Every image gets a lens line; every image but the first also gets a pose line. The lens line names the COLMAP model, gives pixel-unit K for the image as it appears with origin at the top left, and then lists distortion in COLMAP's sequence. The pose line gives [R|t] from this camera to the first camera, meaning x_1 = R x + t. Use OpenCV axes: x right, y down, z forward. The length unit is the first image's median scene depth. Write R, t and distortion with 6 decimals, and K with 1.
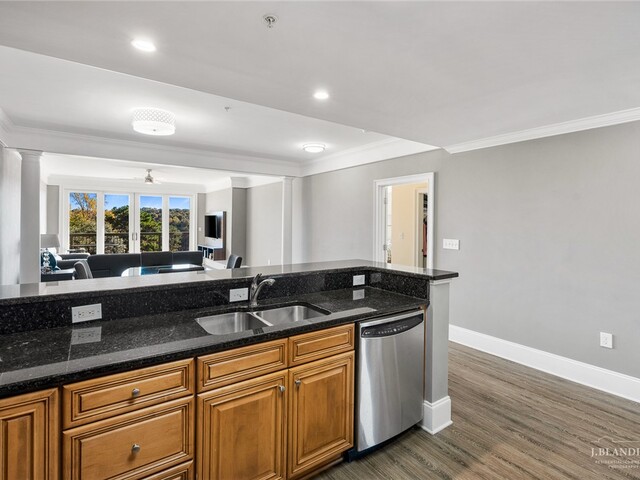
lens RADIAL K [[328.3, 0, 336.6], [0, 328.3, 229.2], [0, 0, 1]] dist [-0.013013, 0.004872]
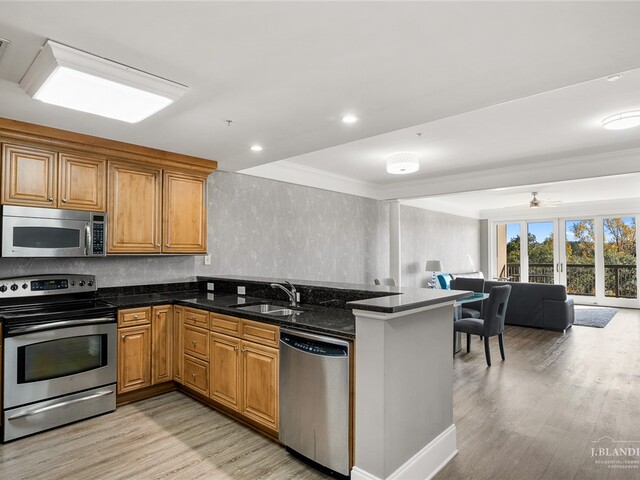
lens RADIAL K [[375.7, 0, 321.0], [0, 375.7, 246.3], [0, 0, 1]] dist [-0.005715, 0.004886]
pose [[0.180645, -0.028658, -0.983131, 1.377165], [-0.012552, 0.999427, -0.031440, 0.037843], [0.983468, 0.018020, 0.180182, 0.871525]]
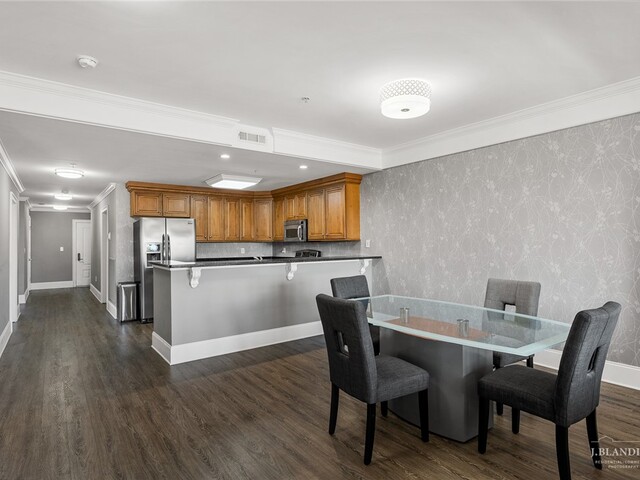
lens RADIAL K [[375.7, 0, 321.0], [0, 375.7, 237.6], [0, 0, 1]] dist [-0.005715, 0.004886]
pose [[-0.999840, 0.000719, 0.017889, -0.713662], [0.000761, 0.999997, 0.002336, 0.000133], [-0.017887, 0.002349, -0.999837, 3.649515]]
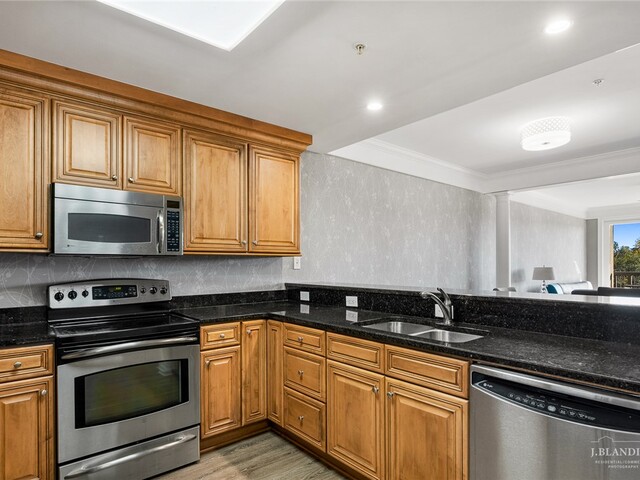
lens RADIAL K [[375.7, 0, 319.4], [0, 375.7, 264.2], [0, 0, 1]] dist [-0.005715, 0.004886]
pose [[0.050948, -0.011705, -0.998633, 0.827899], [-0.009840, 0.999877, -0.012222, 0.085335], [0.998653, 0.010449, 0.050827, 0.617987]]
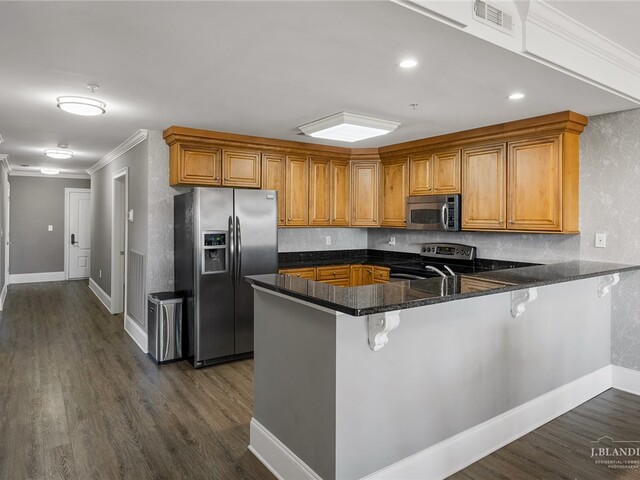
lens RADIAL K [[427.5, 0, 312.8], [0, 427.5, 216.8], [0, 0, 1]] dist [-0.006779, 0.003734]
pose [[-0.998335, -0.016987, 0.055123, 0.156308], [-0.016213, 0.999764, 0.014451, -0.056583], [-0.055356, 0.013533, -0.998375, 2.594182]]
